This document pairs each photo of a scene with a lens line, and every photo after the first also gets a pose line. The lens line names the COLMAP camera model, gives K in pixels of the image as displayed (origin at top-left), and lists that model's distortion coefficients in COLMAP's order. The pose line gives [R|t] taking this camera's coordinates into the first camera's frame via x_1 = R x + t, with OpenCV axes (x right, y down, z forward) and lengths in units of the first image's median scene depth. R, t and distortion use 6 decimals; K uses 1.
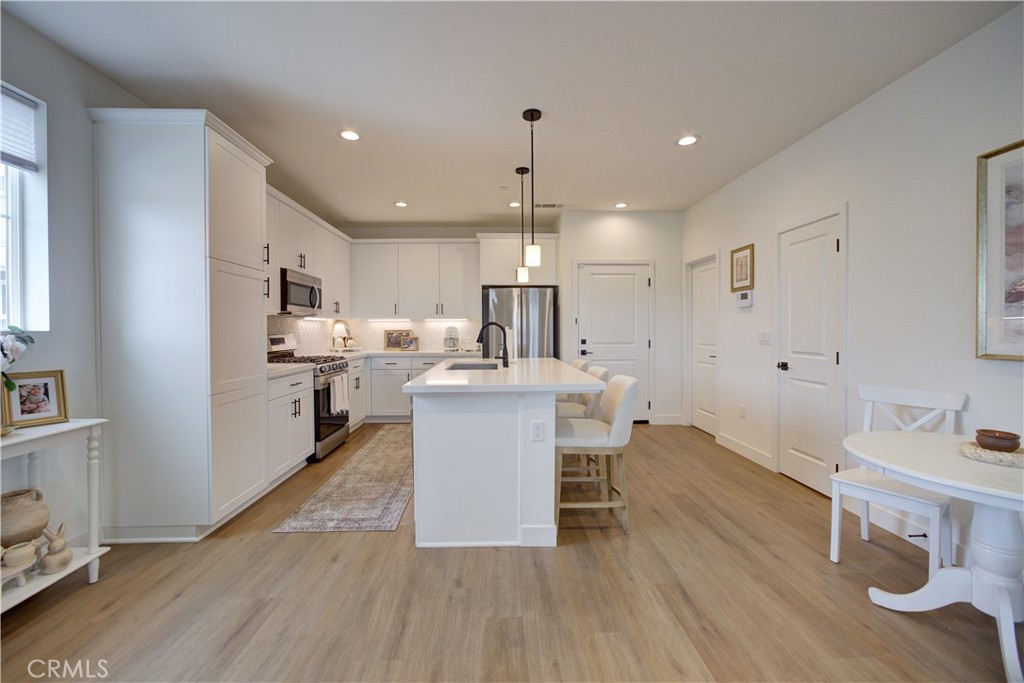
lens RADIAL K [[405.4, 0, 505.6], [0, 405.4, 334.1], [0, 0, 1]] dist [-0.025021, 0.011064]
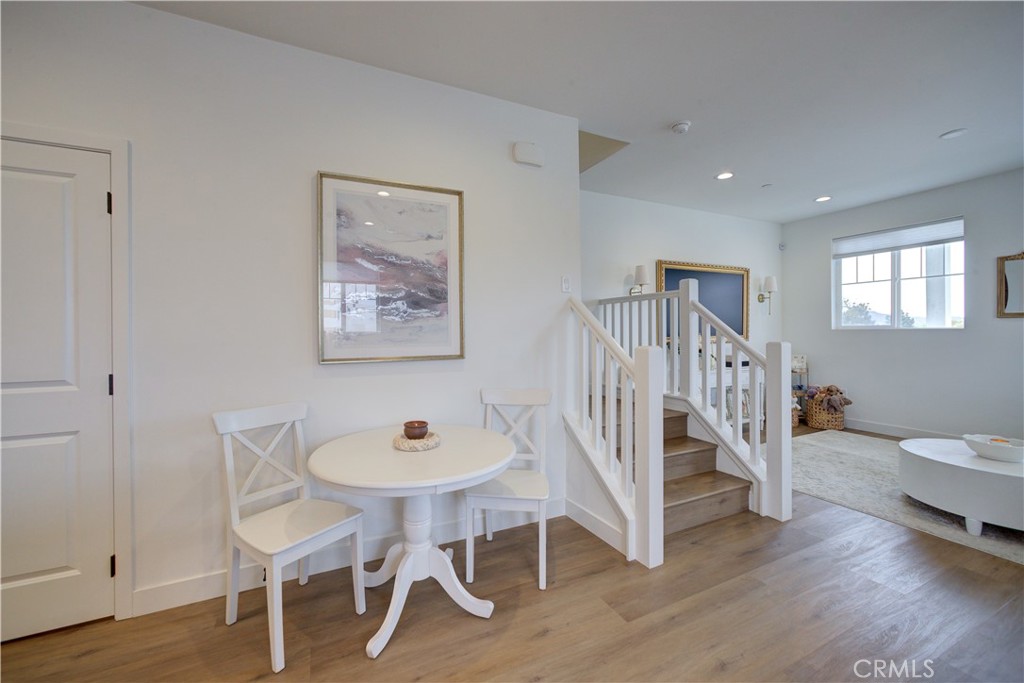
lens RADIAL K [[405.4, 0, 505.6], [0, 405.4, 334.1], [0, 0, 1]] dist [-0.025021, 0.011064]
pose [[-0.398986, 0.005563, 0.916940, 0.013548], [0.020547, 0.999785, 0.002874, -0.006238], [-0.916727, 0.019987, -0.399014, 0.594083]]
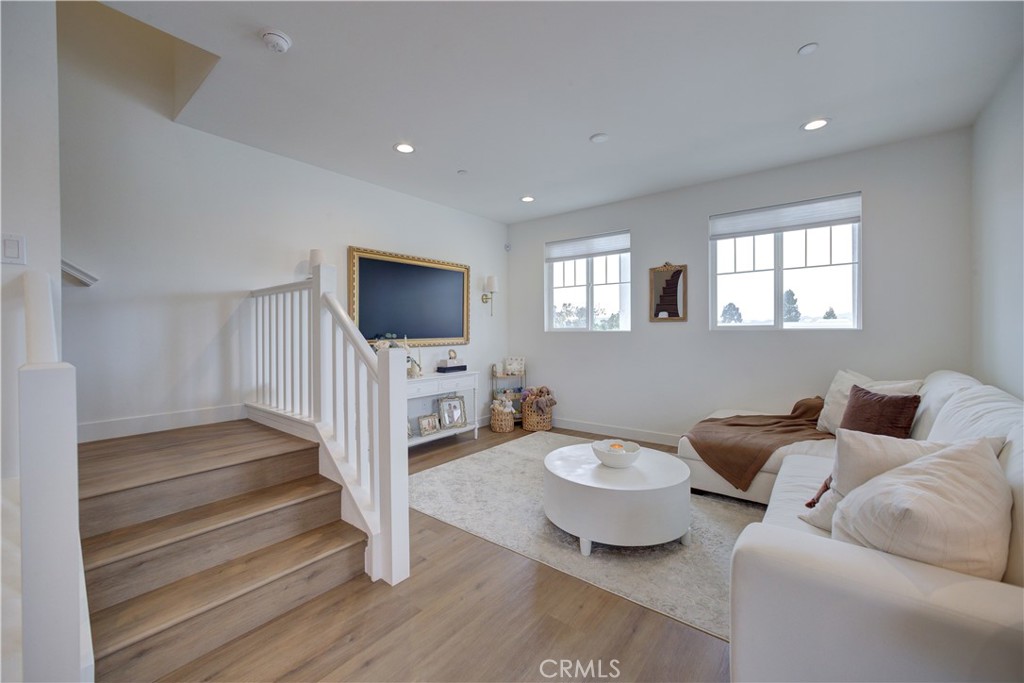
lens RADIAL K [[405.4, 0, 505.6], [0, 405.4, 334.1], [0, 0, 1]] dist [-0.025021, 0.011064]
pose [[-0.756508, 0.008057, 0.653935, 0.001563], [0.018510, 0.999787, 0.009095, -0.000569], [-0.653722, 0.018985, -0.756496, 0.120426]]
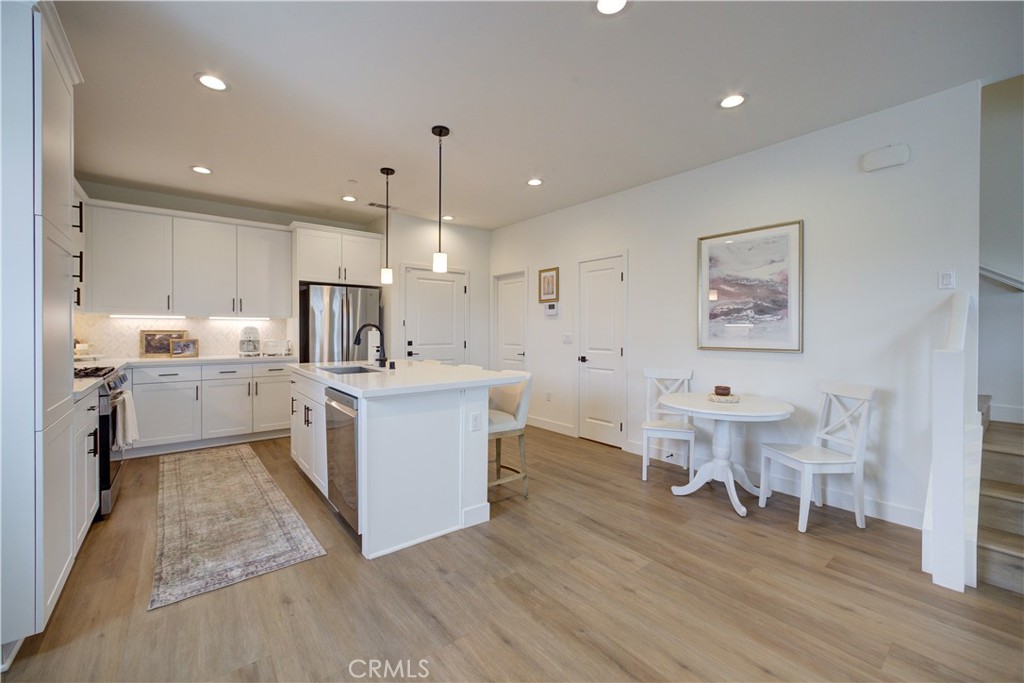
lens RADIAL K [[414.2, 0, 507.4], [0, 414.2, 333.8], [0, 0, 1]] dist [-0.030417, 0.012096]
pose [[0.799015, 0.003239, 0.601303, -0.384076], [-0.000209, 0.999987, -0.005108, 0.000184], [-0.601312, 0.003955, 0.799005, 0.019230]]
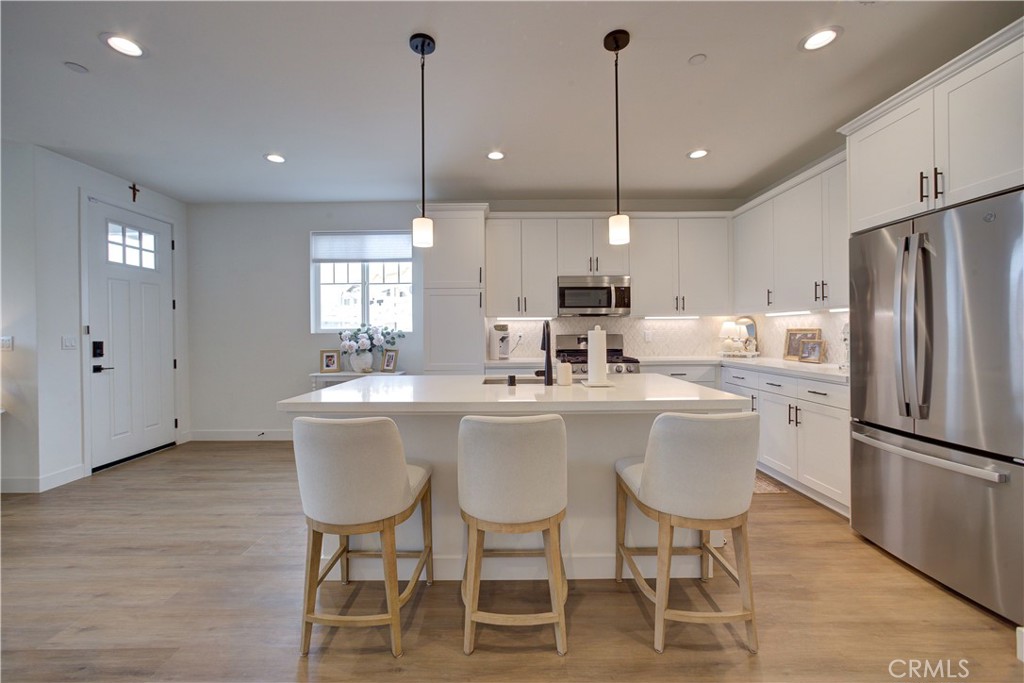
lens RADIAL K [[405.4, 0, 505.6], [0, 405.4, 334.1], [0, 0, 1]] dist [-0.025021, 0.011064]
pose [[-0.032853, 0.008789, -0.999422, 0.692842], [-0.002492, 0.999958, 0.008876, -0.011516], [0.999457, 0.002782, -0.032830, 1.011015]]
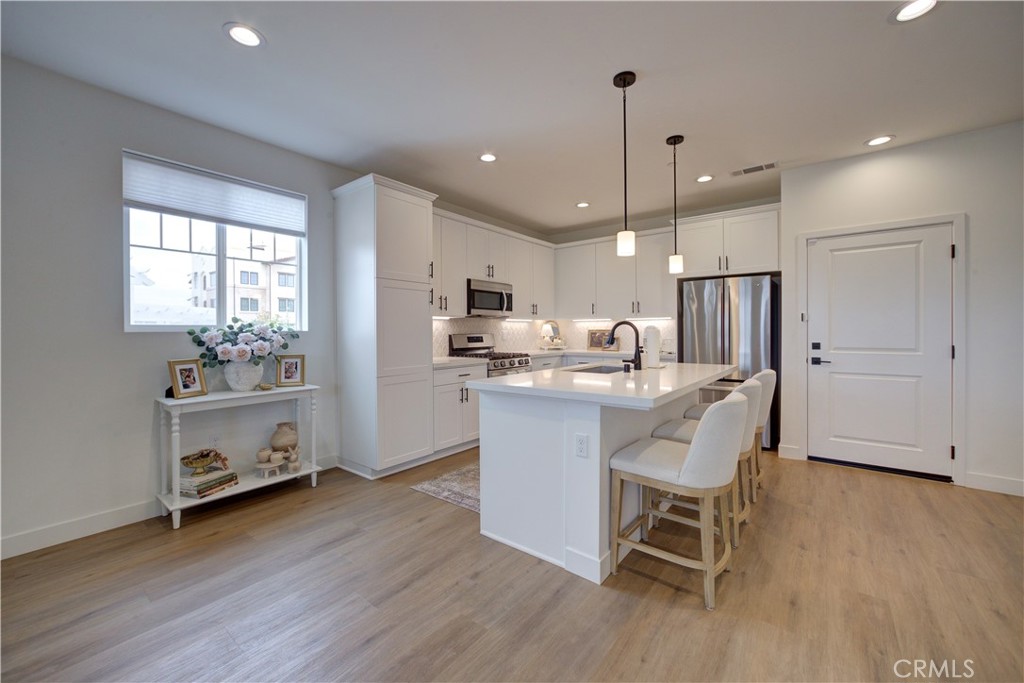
lens RADIAL K [[405.4, 0, 505.6], [0, 405.4, 334.1], [0, 0, 1]] dist [-0.025021, 0.011064]
pose [[0.762821, 0.006302, -0.646579, 0.367865], [-0.005447, 0.999980, 0.003320, -0.002861], [0.646587, 0.000990, 0.762840, 0.158367]]
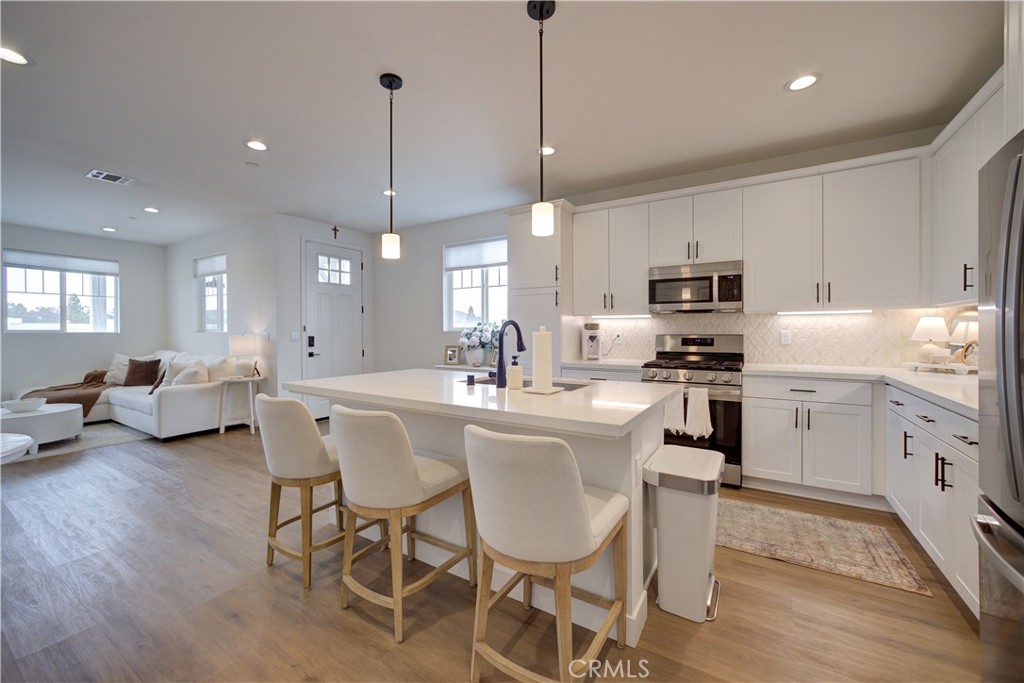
lens RADIAL K [[405.4, 0, 505.6], [0, 405.4, 334.1], [0, 0, 1]] dist [-0.025021, 0.011064]
pose [[-0.560341, 0.014068, -0.828143, 0.552846], [-0.001989, 0.999830, 0.018331, -0.019702], [0.828260, 0.011919, -0.560217, 1.446190]]
